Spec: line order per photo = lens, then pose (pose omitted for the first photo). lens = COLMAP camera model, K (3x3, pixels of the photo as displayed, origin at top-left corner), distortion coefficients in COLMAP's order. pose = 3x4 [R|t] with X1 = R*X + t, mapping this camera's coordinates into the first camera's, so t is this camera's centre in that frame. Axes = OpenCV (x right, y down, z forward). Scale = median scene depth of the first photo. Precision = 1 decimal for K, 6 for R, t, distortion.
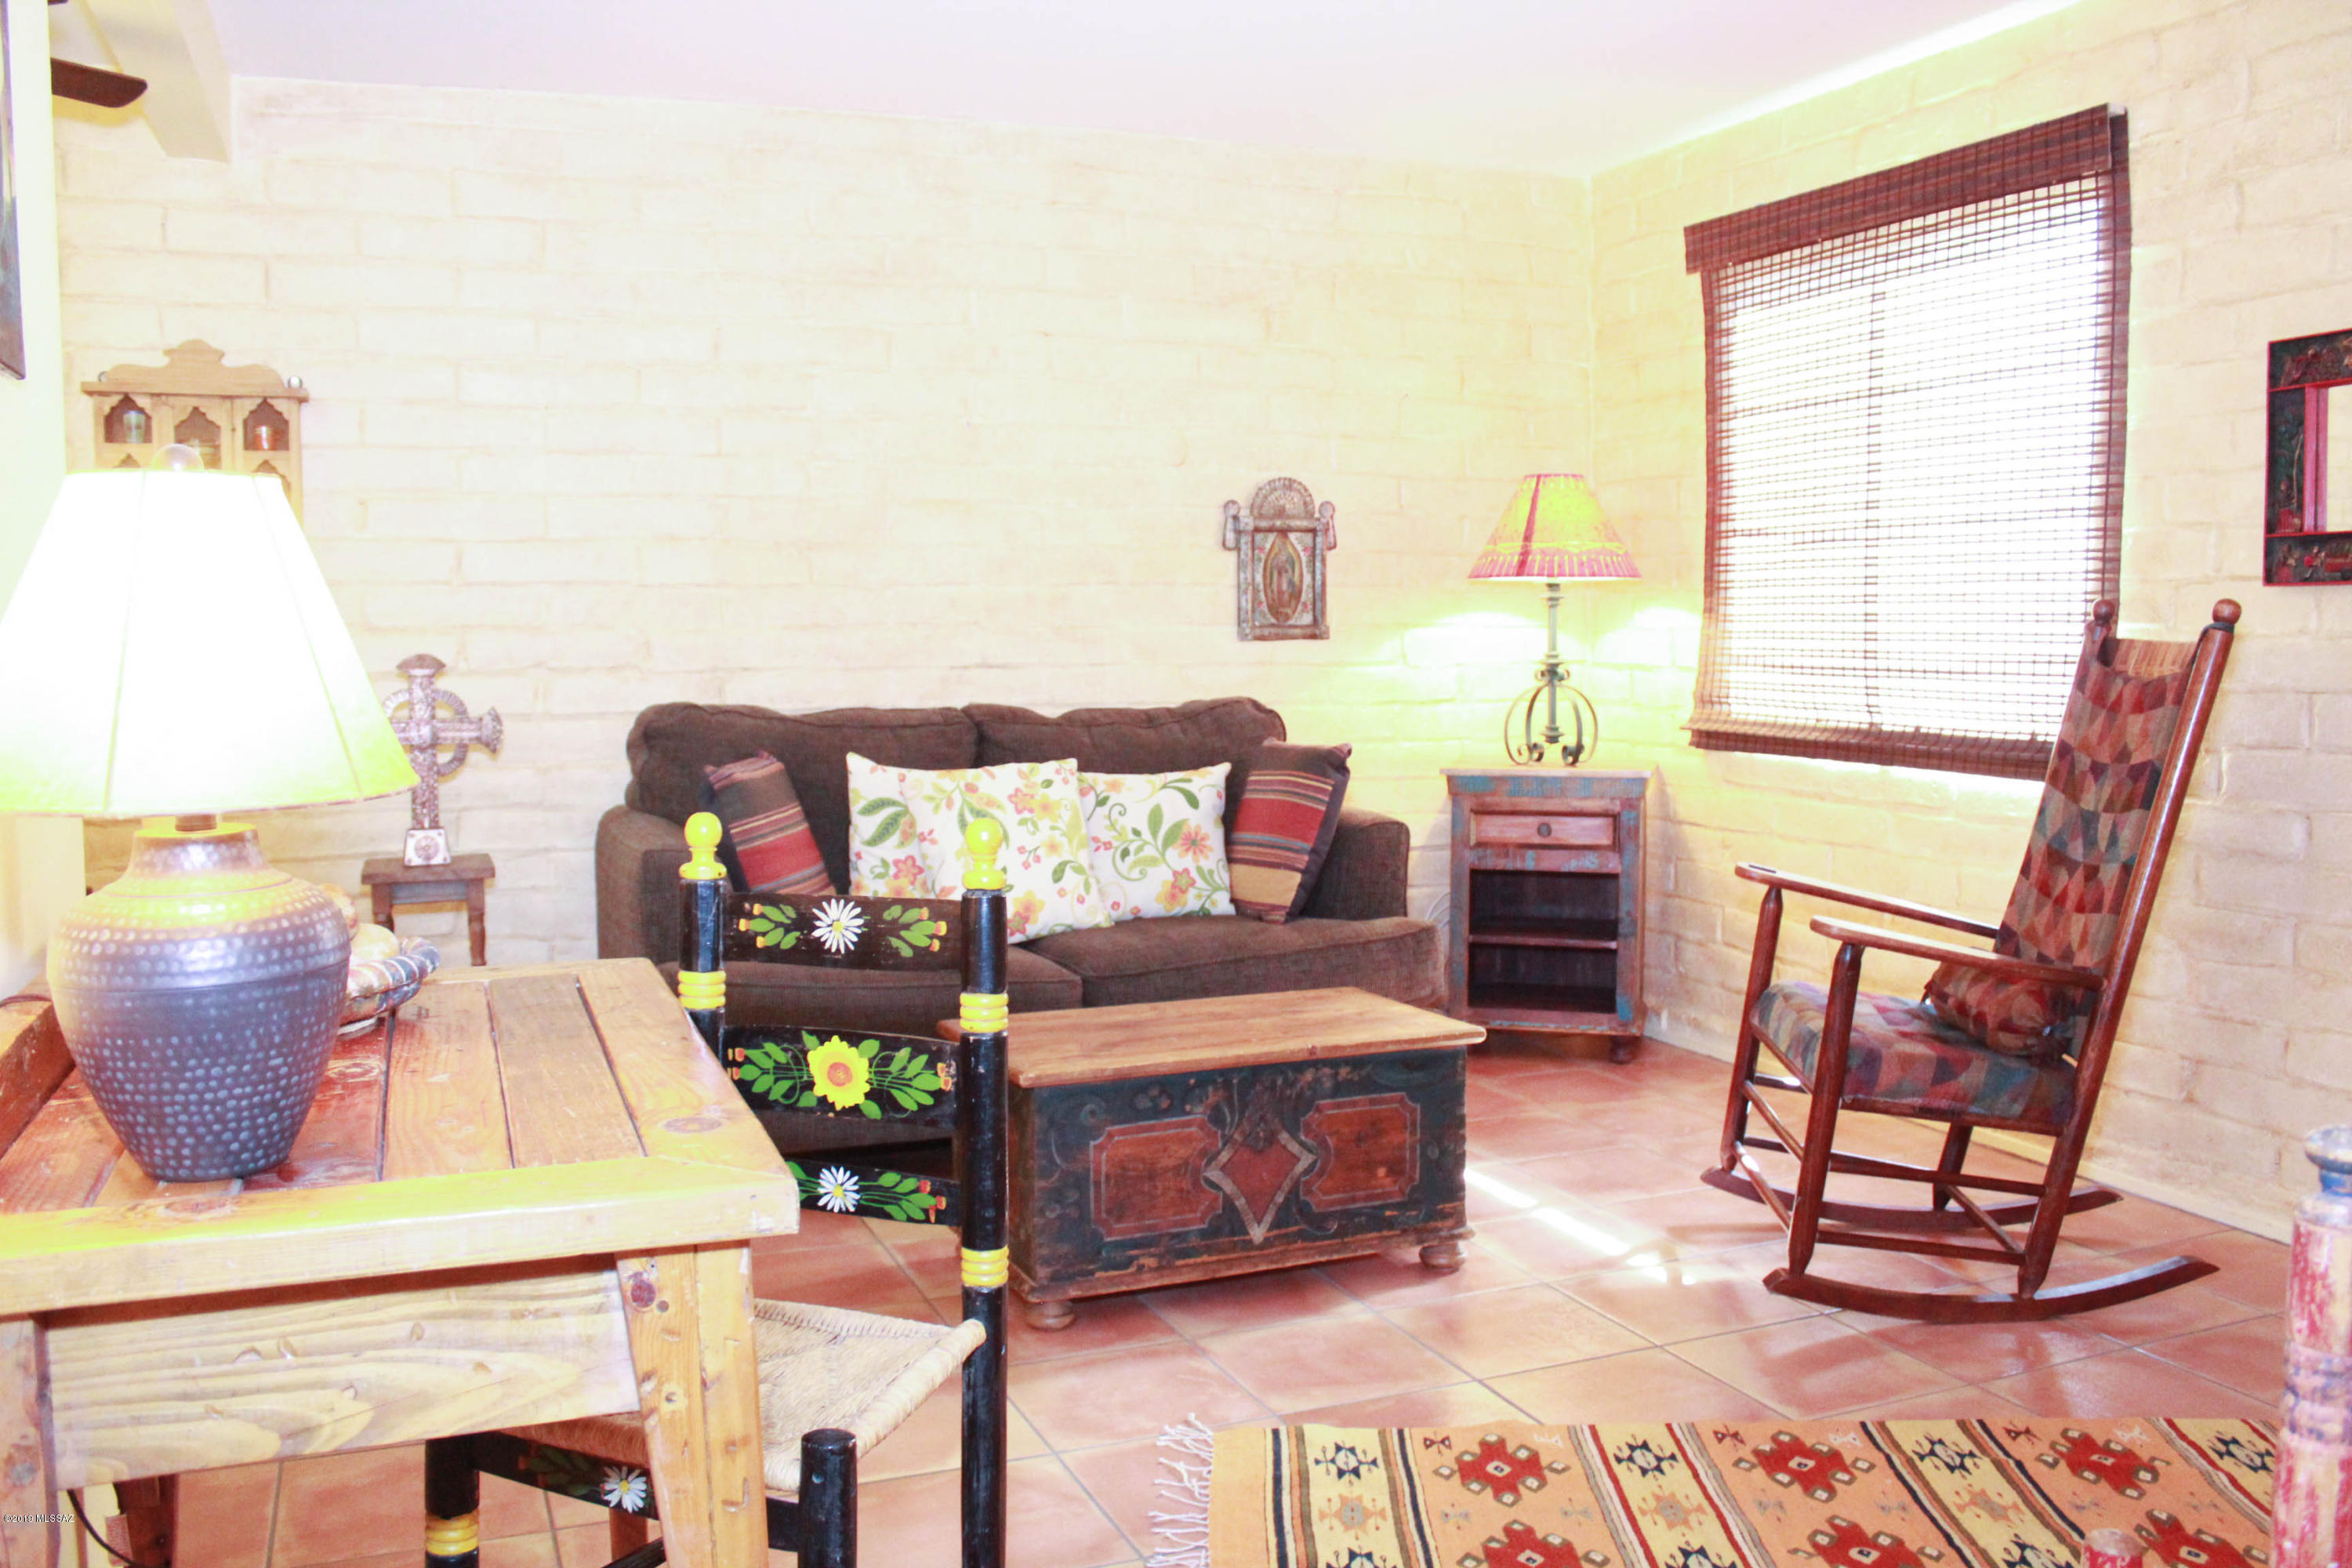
lens RADIAL K [[1944.6, 0, 1187.0], [0, 1944.6, 784.7], [0, 0, 1]] dist [-0.158899, 0.129388]
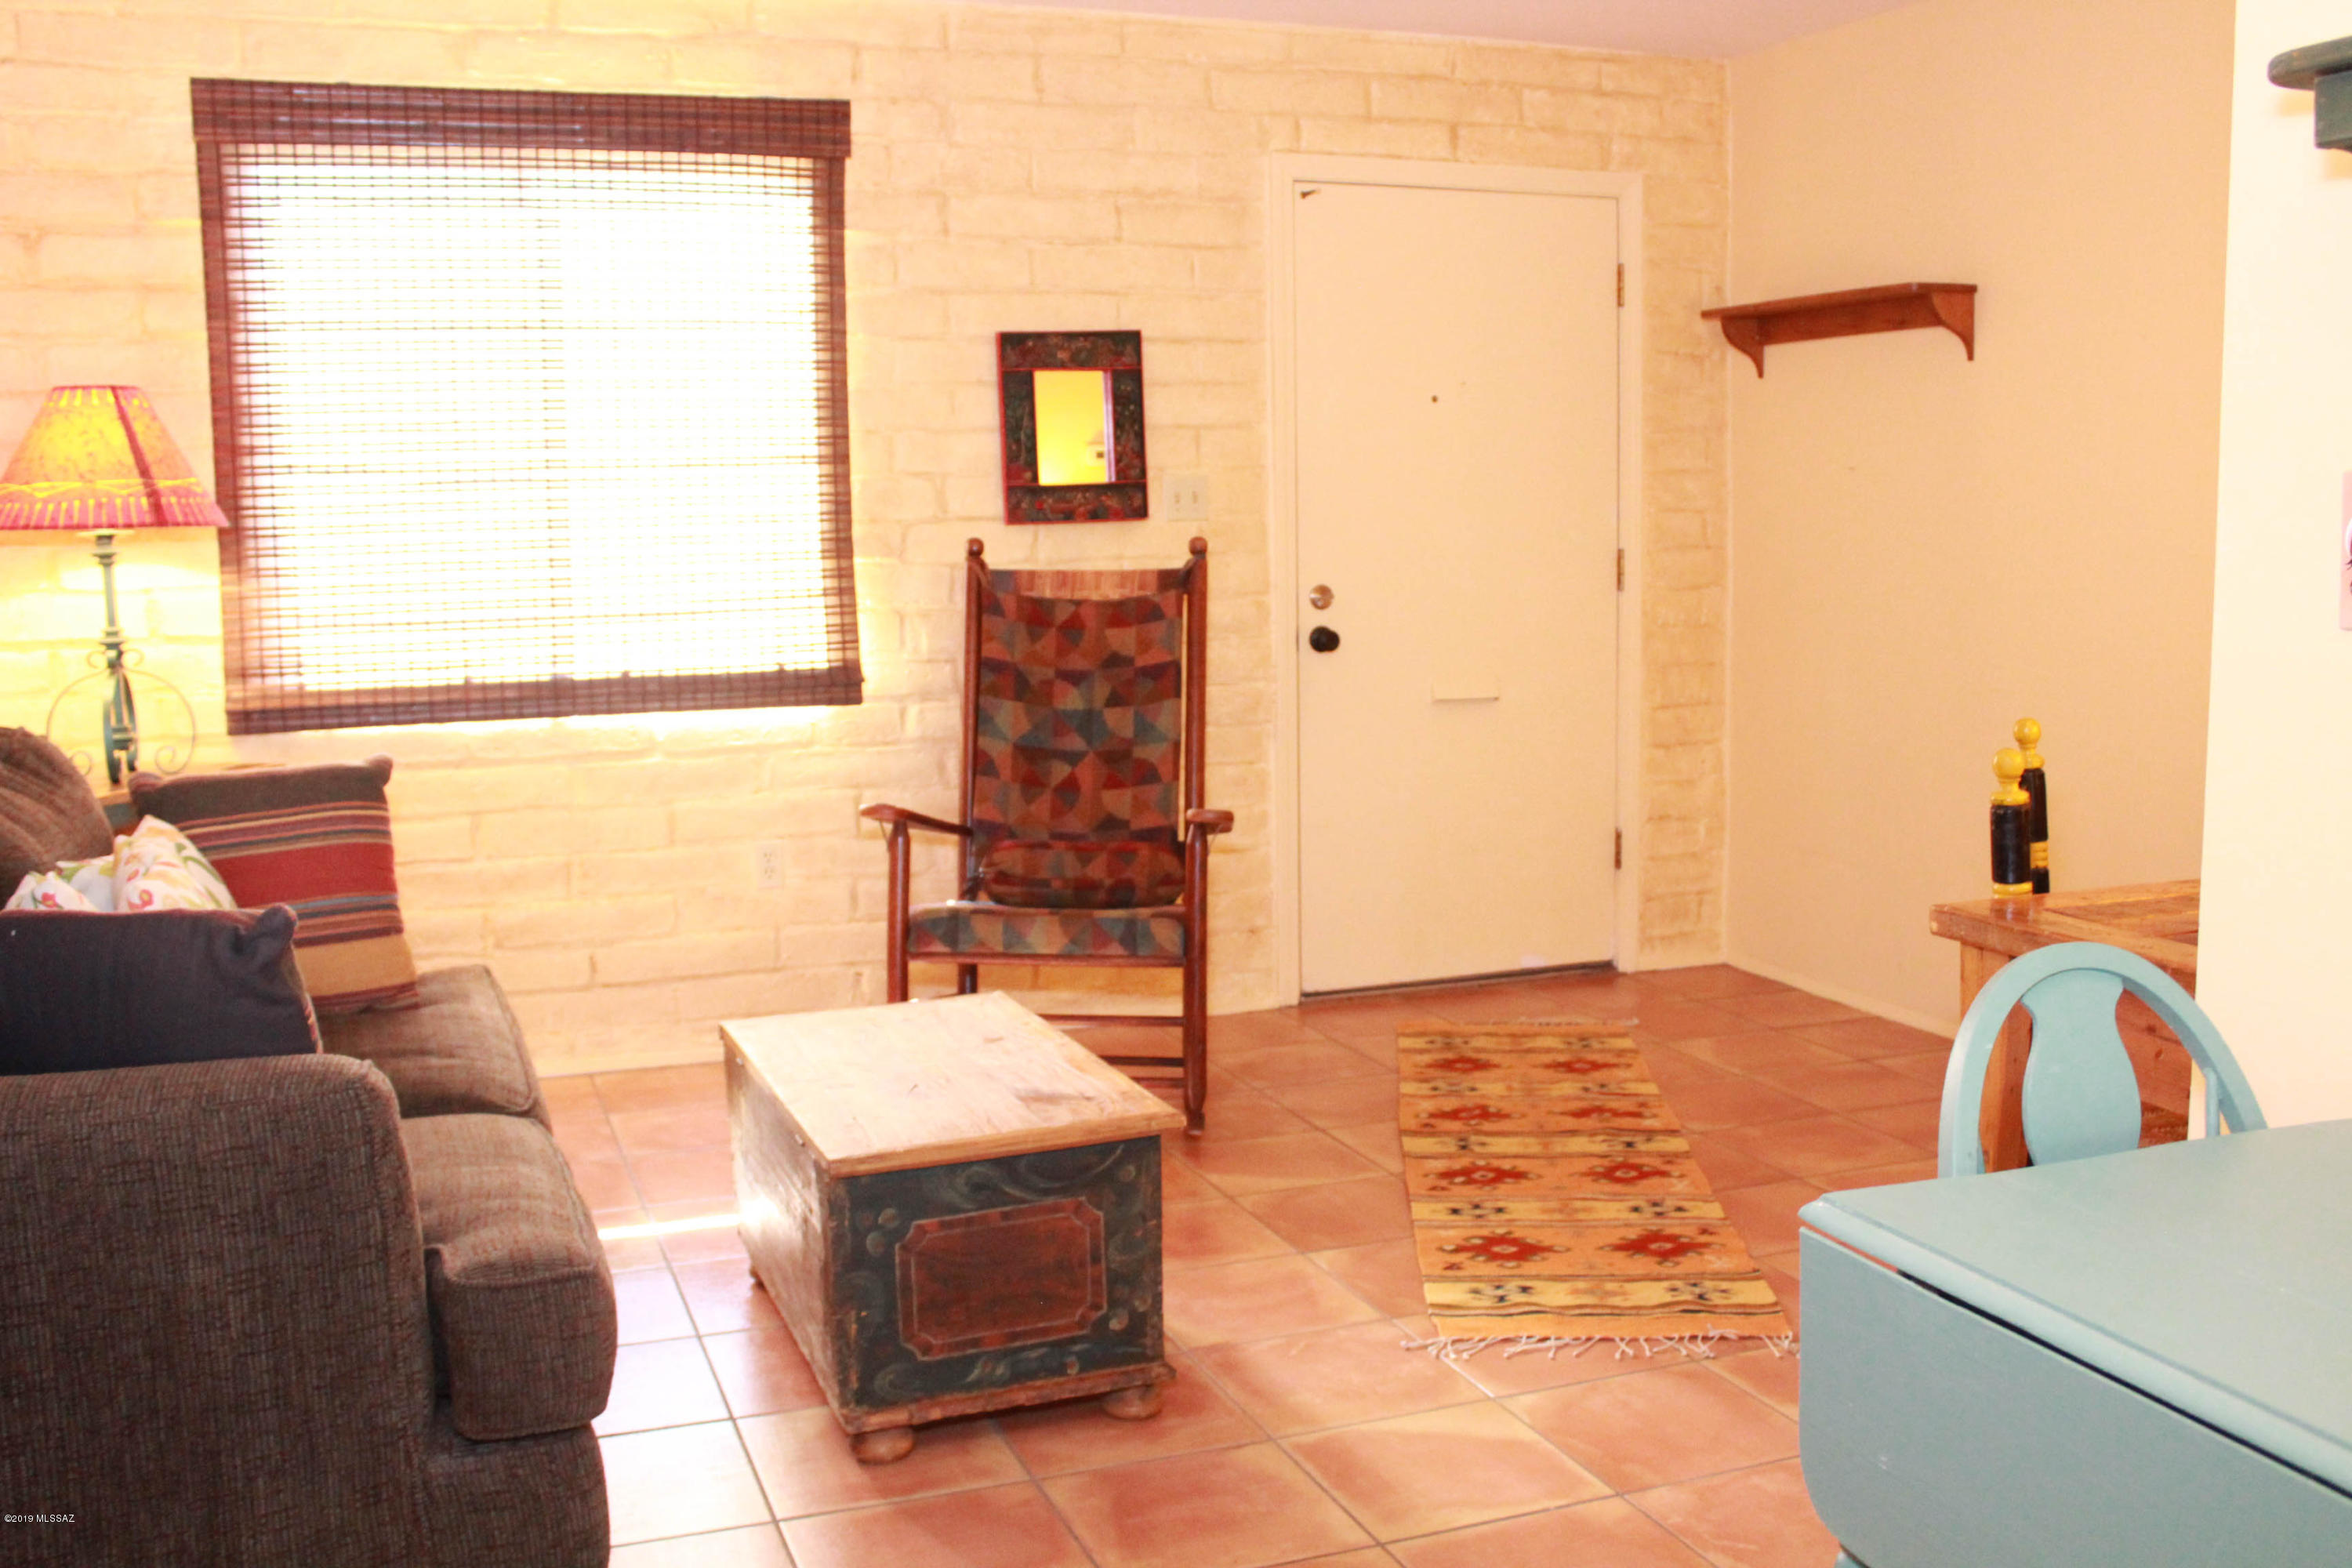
lens RADIAL K [[2206.6, 0, 1157.3], [0, 2206.6, 760.1], [0, 0, 1]] dist [-0.090165, 0.000000]
pose [[0.041907, -0.111174, 0.992917, -0.801788], [0.101295, 0.989142, 0.106476, -0.085274], [-0.993973, 0.096116, 0.052714, 0.730351]]
